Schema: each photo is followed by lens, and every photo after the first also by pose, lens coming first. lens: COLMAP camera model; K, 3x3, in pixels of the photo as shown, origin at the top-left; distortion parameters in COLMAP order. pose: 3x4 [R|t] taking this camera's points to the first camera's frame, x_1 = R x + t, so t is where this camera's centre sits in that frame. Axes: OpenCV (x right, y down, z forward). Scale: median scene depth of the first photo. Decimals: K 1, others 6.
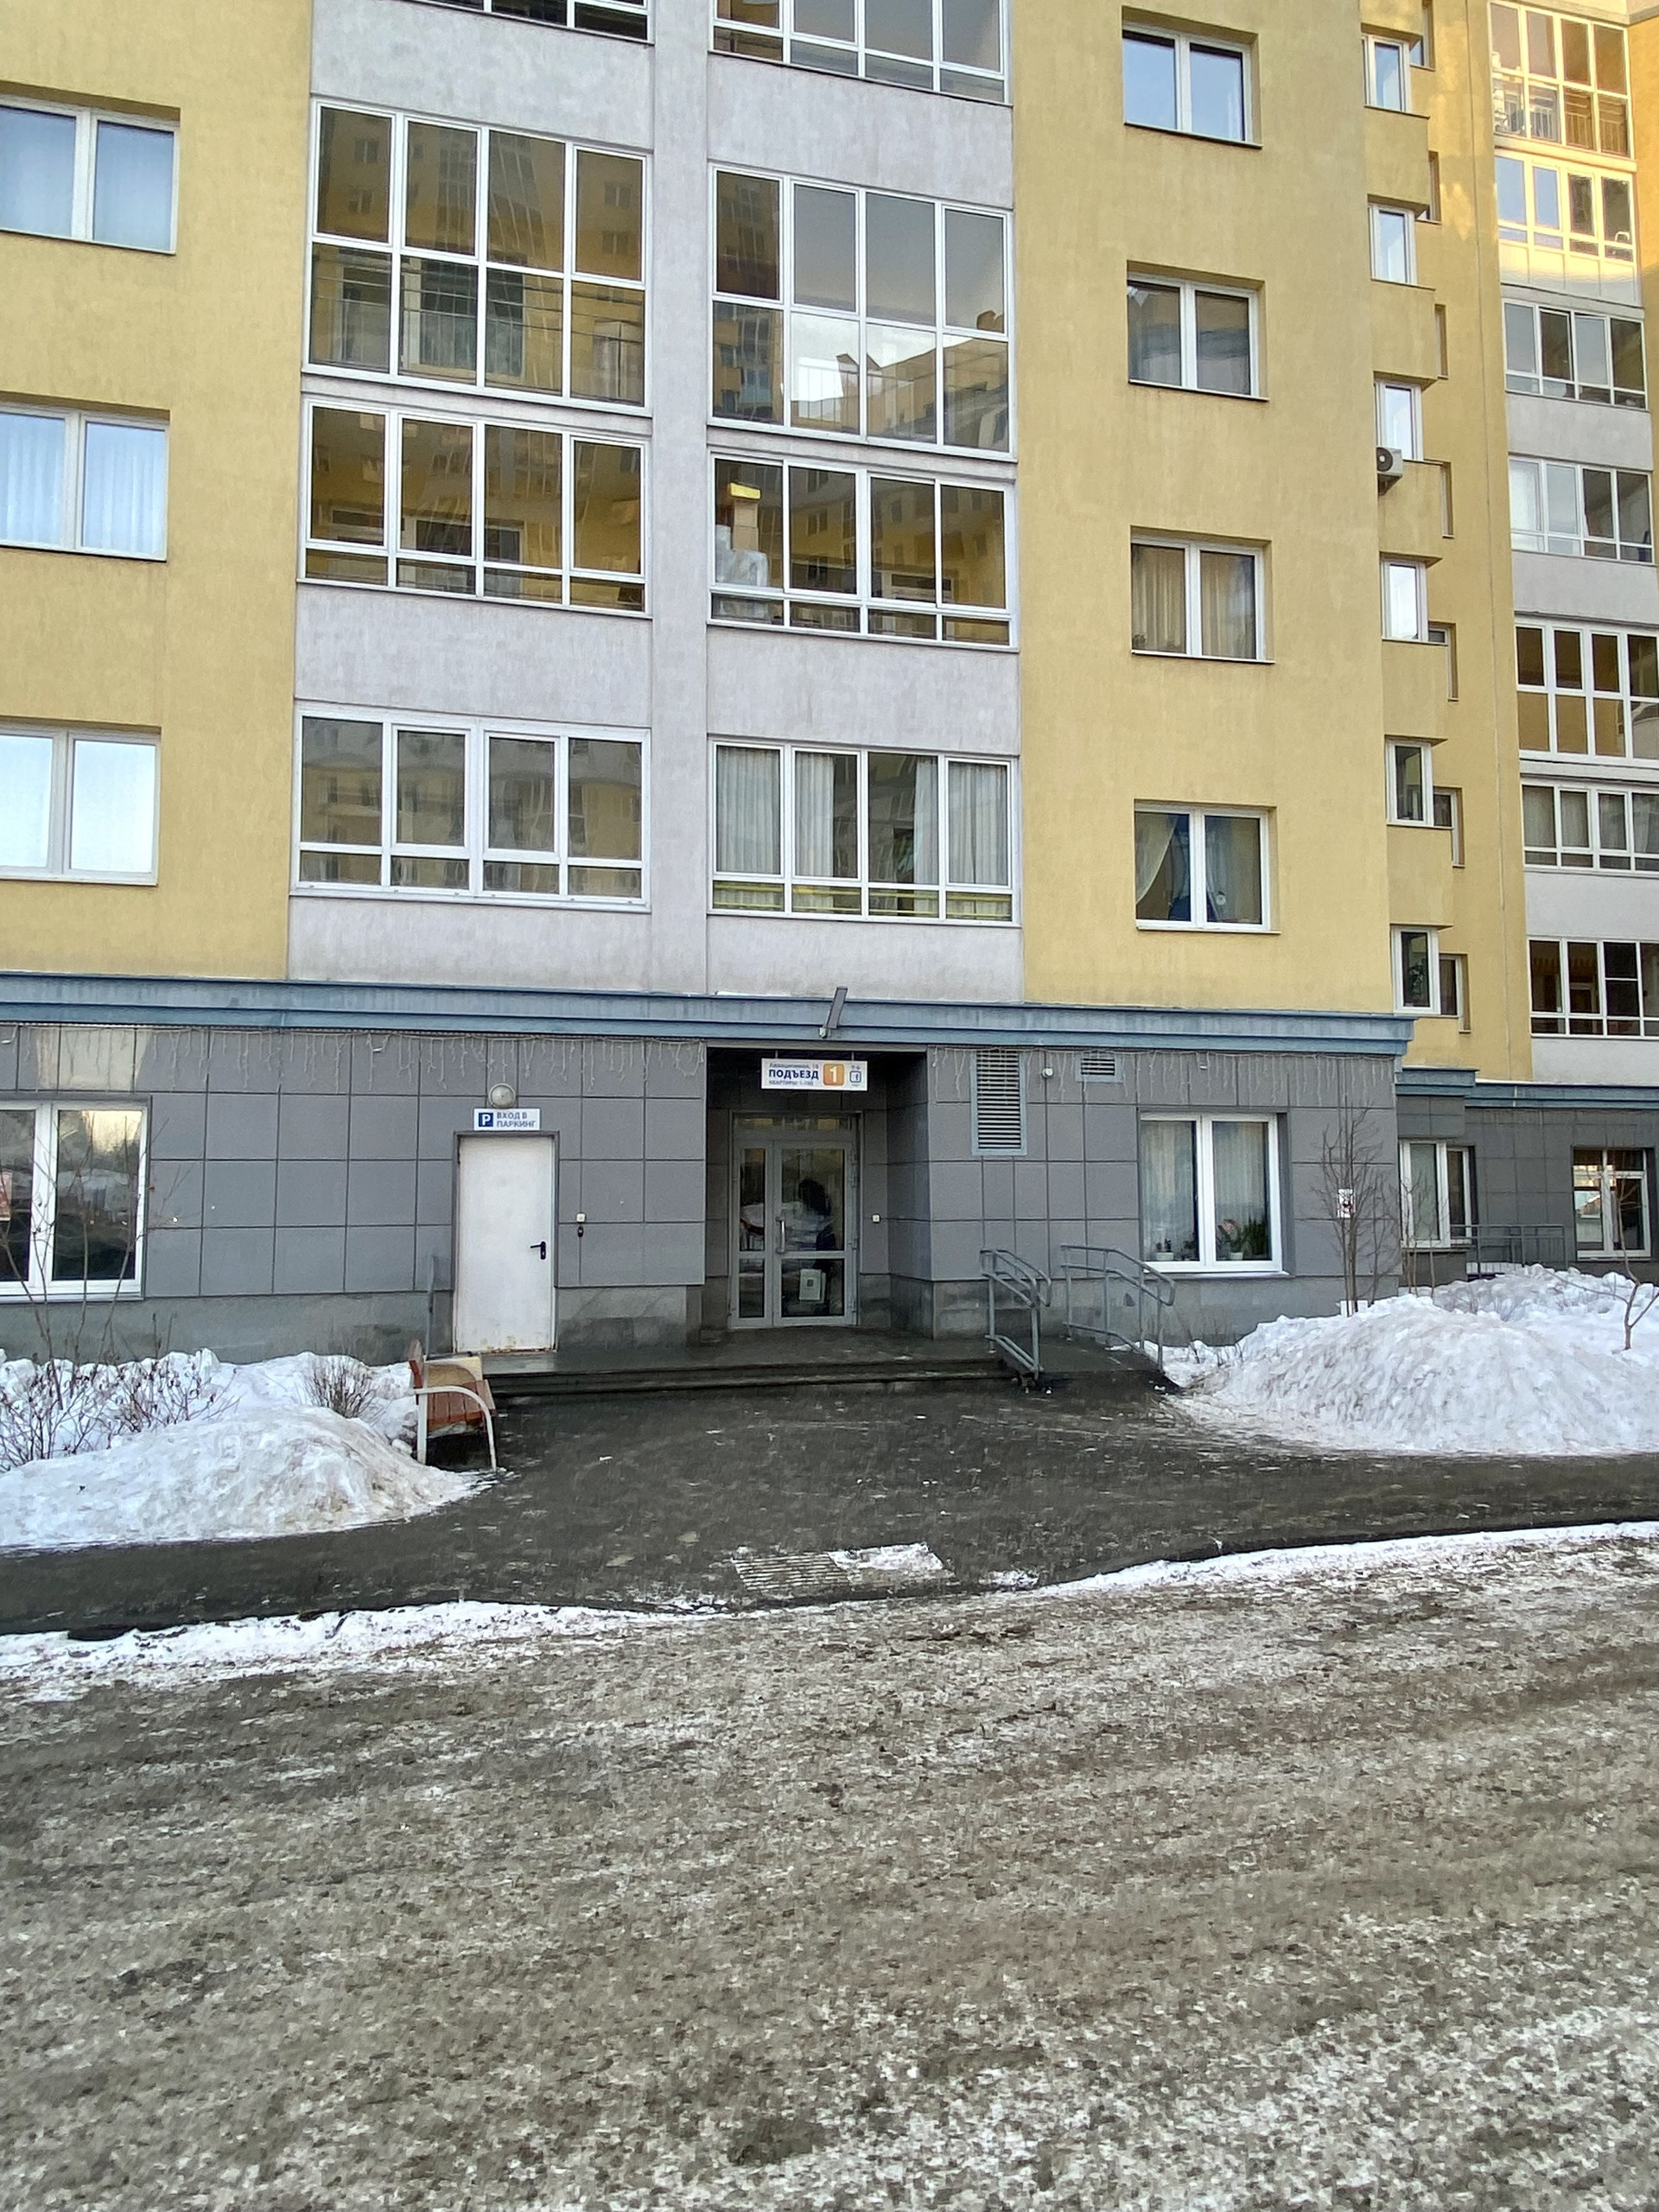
lens RADIAL K [[1473.4, 0, 828.6], [0, 1473.4, 1098.6], [0, 0, 1]] dist [0.060617, -0.004960]
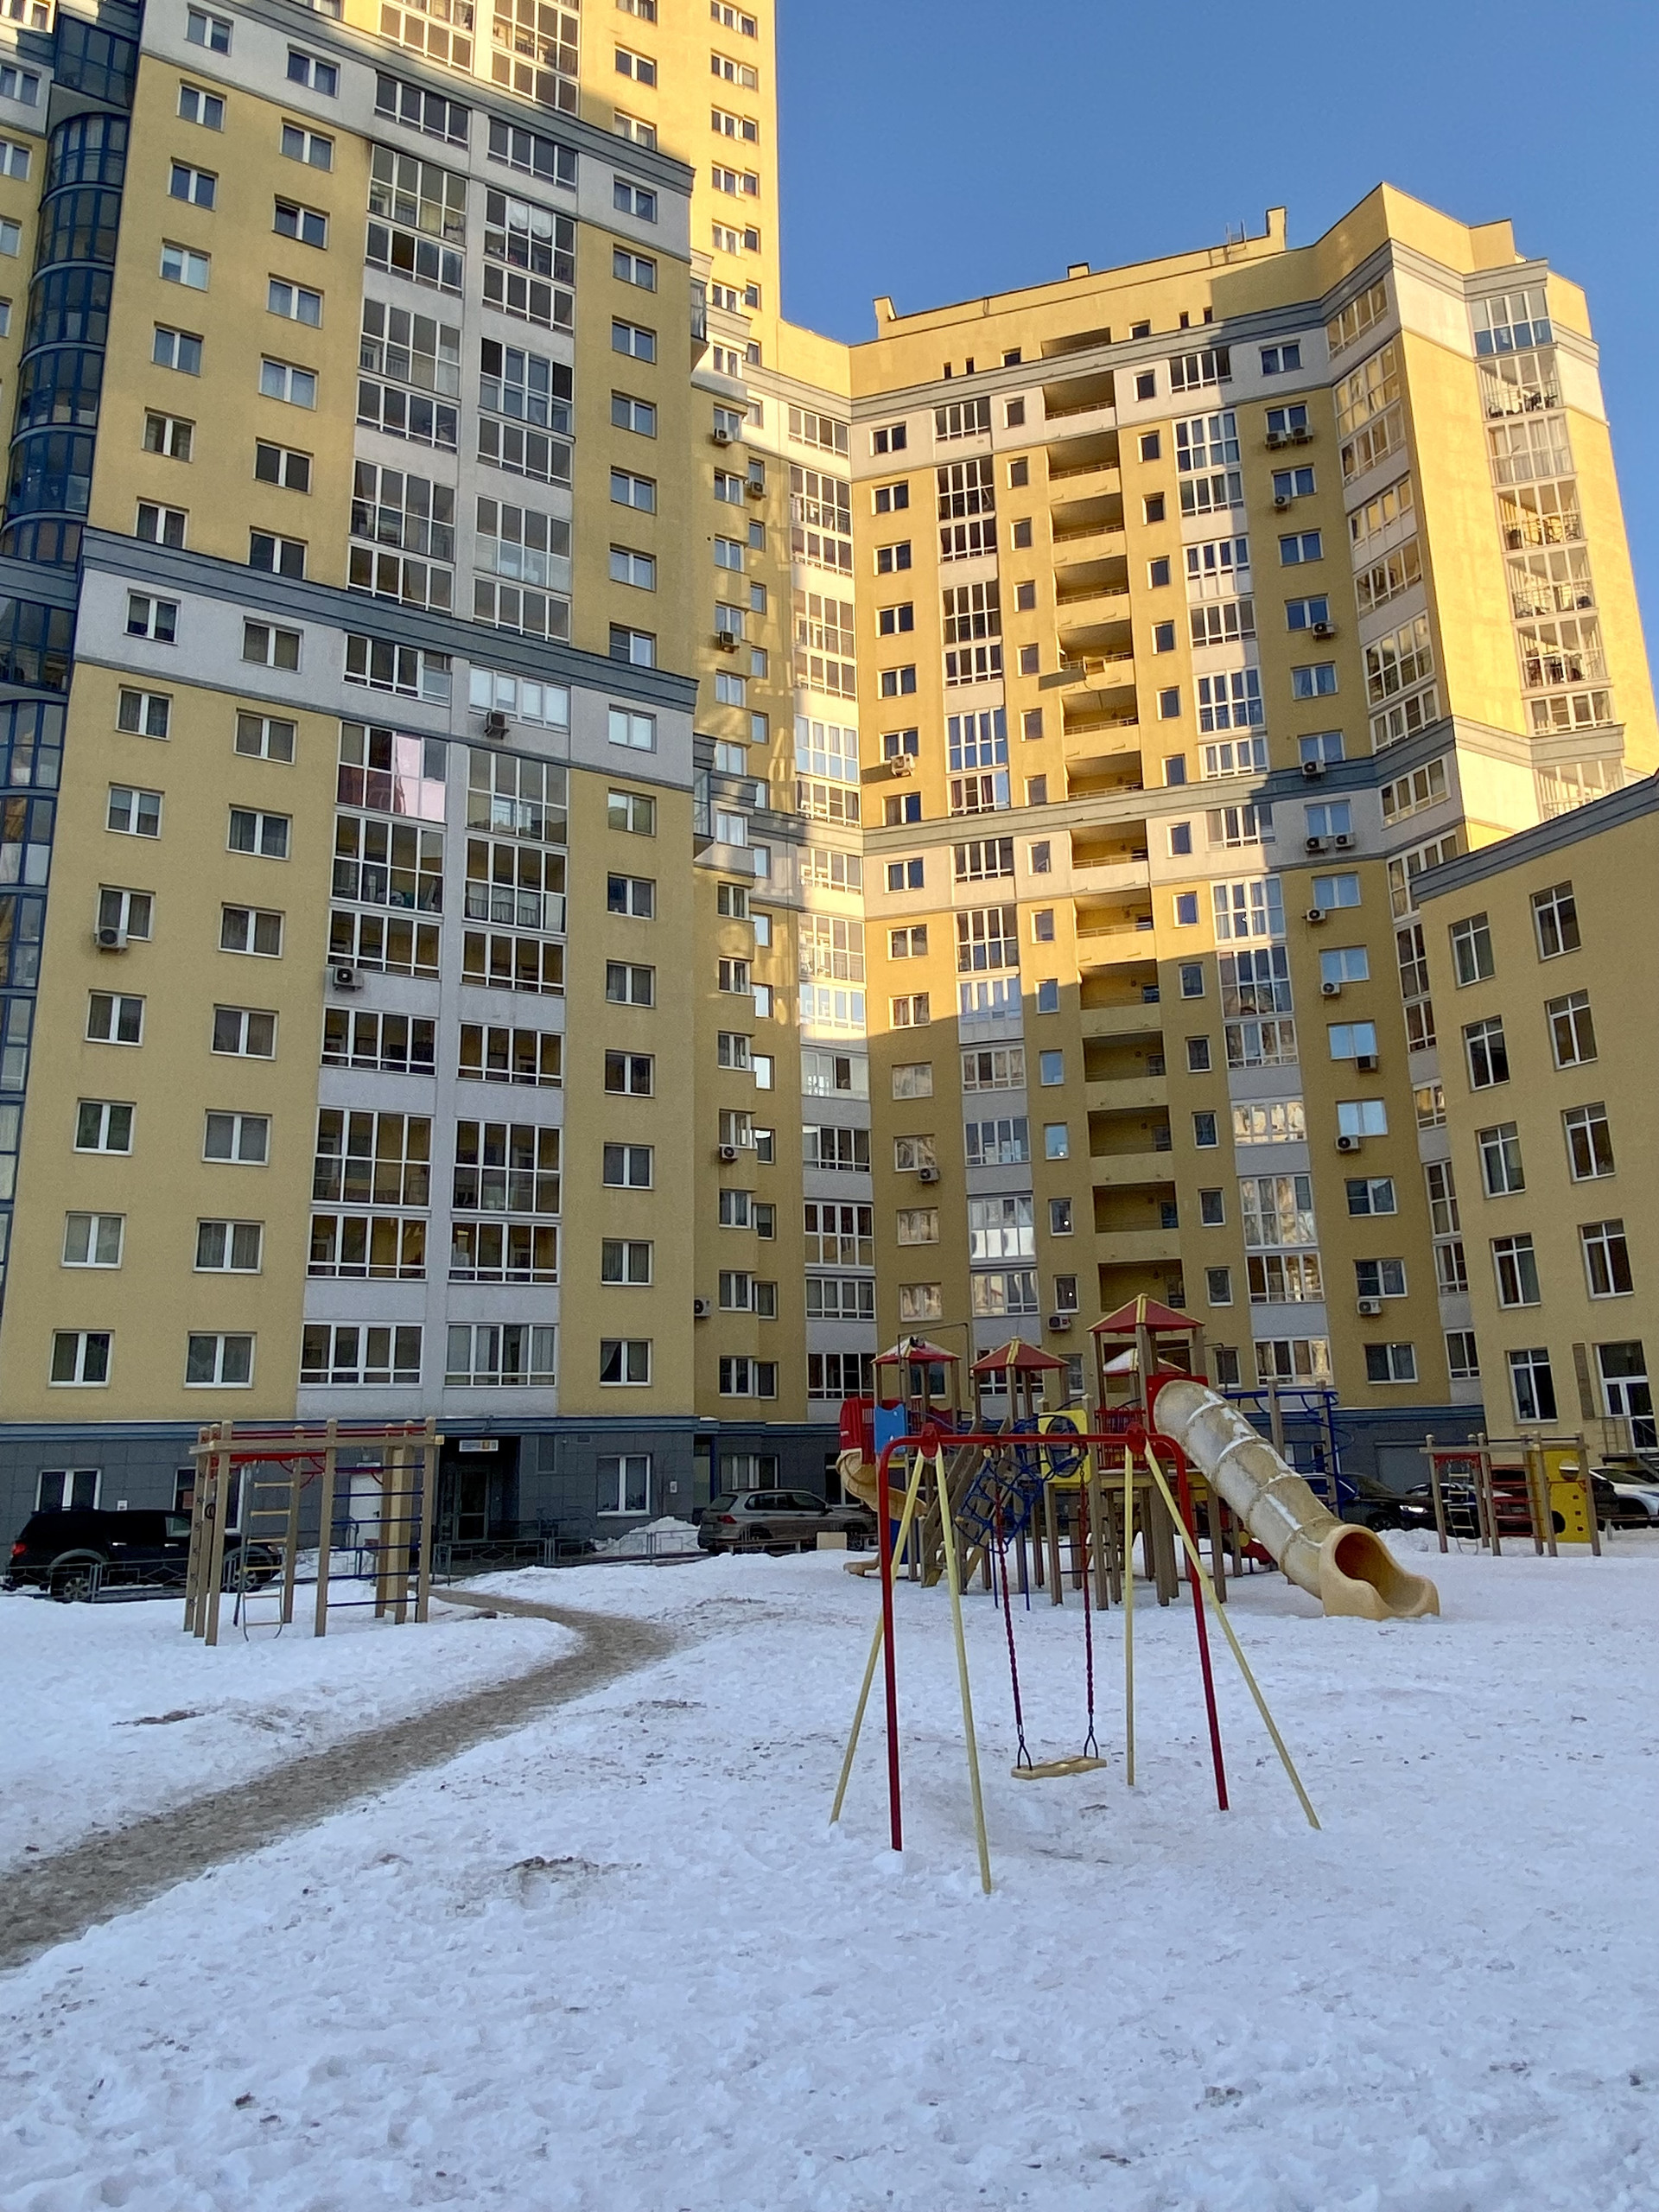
lens RADIAL K [[1473.4, 0, 844.2], [0, 1473.4, 1088.4], [0, 0, 1]] dist [0.060617, -0.004960]
pose [[0.960159, 0.049651, 0.275007, -0.145579], [0.001960, 0.982869, -0.184293, -0.156190], [-0.279446, 0.177489, 0.943614, -1.890984]]
